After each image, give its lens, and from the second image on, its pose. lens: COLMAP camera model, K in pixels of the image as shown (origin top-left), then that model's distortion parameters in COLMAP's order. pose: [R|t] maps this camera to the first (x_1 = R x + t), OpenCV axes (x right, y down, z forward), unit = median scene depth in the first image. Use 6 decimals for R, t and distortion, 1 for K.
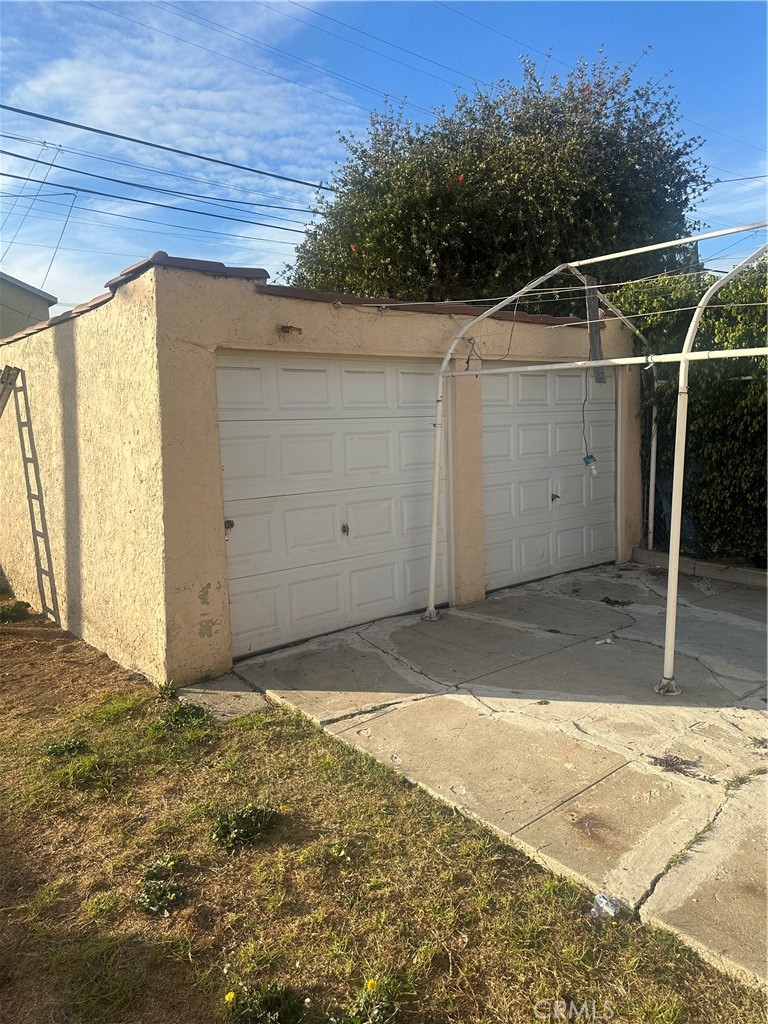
lens RADIAL K [[738.7, 0, 384.0], [0, 738.7, 512.0], [0, 0, 1]] dist [-0.000206, -0.002222]
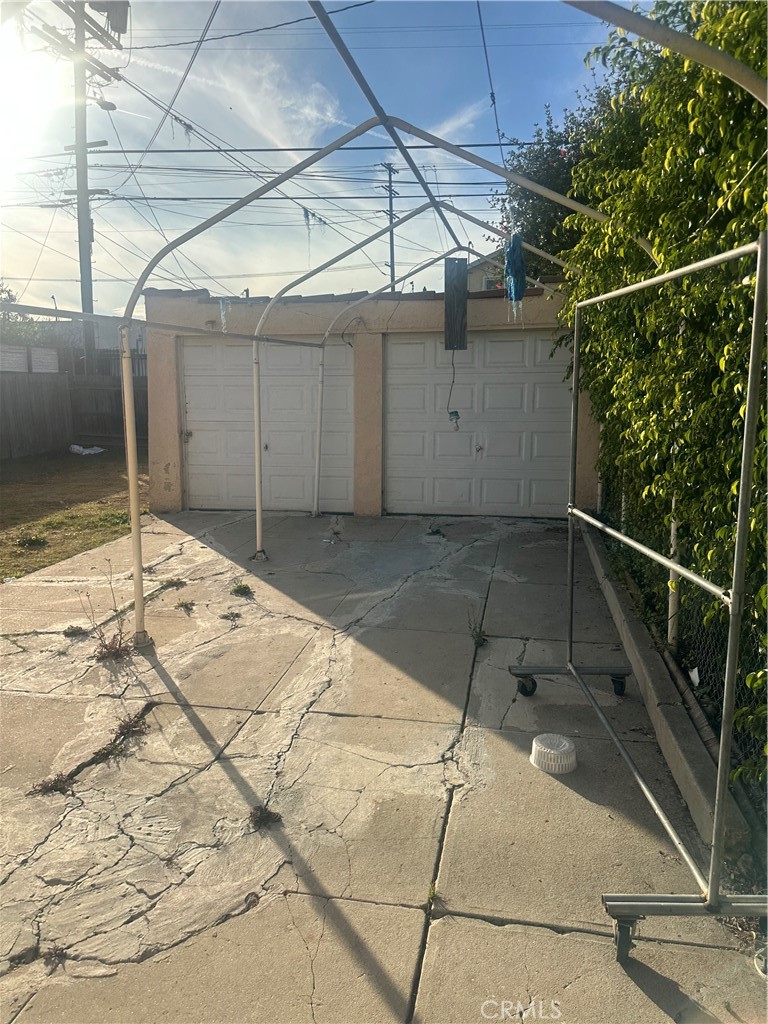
lens RADIAL K [[738.7, 0, 384.0], [0, 738.7, 512.0], [0, 0, 1]] dist [-0.000206, -0.002222]
pose [[0.609138, 0.170138, -0.774600, 1.171140], [-0.110823, 0.985395, 0.129289, -0.062567], [0.785283, 0.007089, 0.619096, 0.198029]]
